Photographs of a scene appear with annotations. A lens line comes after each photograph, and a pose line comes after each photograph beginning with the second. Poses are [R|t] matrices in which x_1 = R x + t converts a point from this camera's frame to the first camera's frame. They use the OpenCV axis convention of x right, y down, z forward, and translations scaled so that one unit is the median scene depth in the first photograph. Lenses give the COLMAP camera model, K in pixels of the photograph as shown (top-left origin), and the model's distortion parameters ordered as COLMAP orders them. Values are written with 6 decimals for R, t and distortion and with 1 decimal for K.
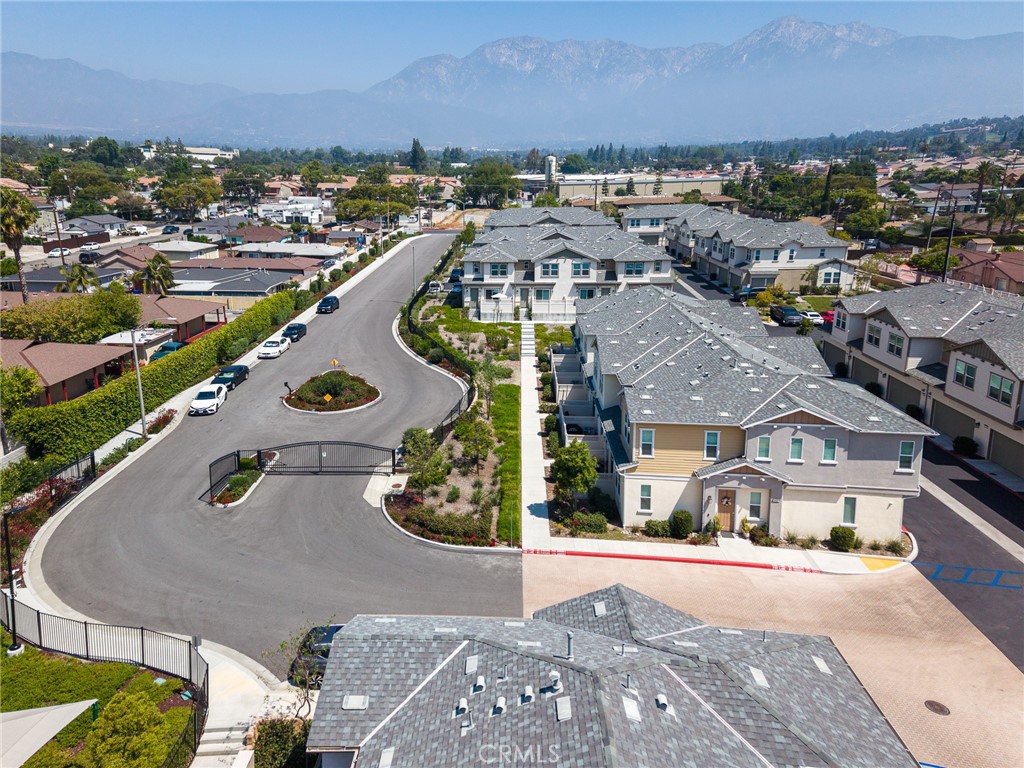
lens RADIAL K [[733.3, 0, 487.0], [0, 733.3, 345.1], [0, 0, 1]] dist [0.280431, -0.001768]
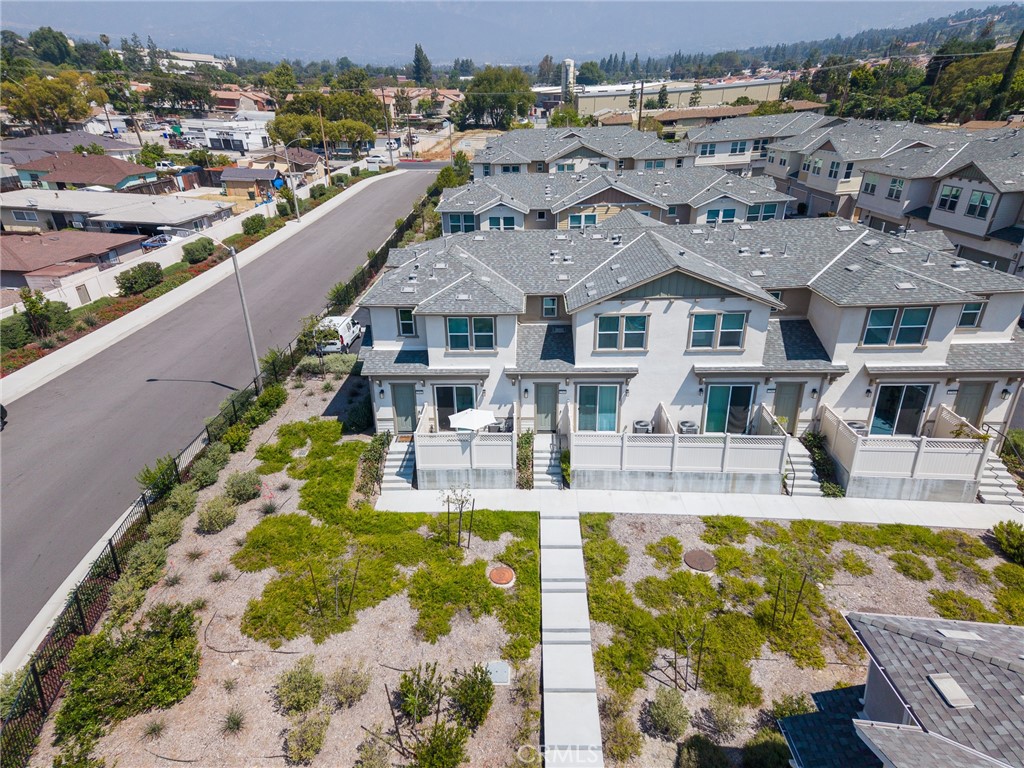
lens RADIAL K [[634.4, 0, 514.5], [0, 634.4, 383.3], [0, 0, 1]] dist [0.276435, 0.002288]
pose [[0.999748, -0.018282, 0.013001, 0.017942], [0.015567, 0.982655, 0.184791, -0.074624], [-0.016154, -0.184542, 0.982692, 0.393840]]
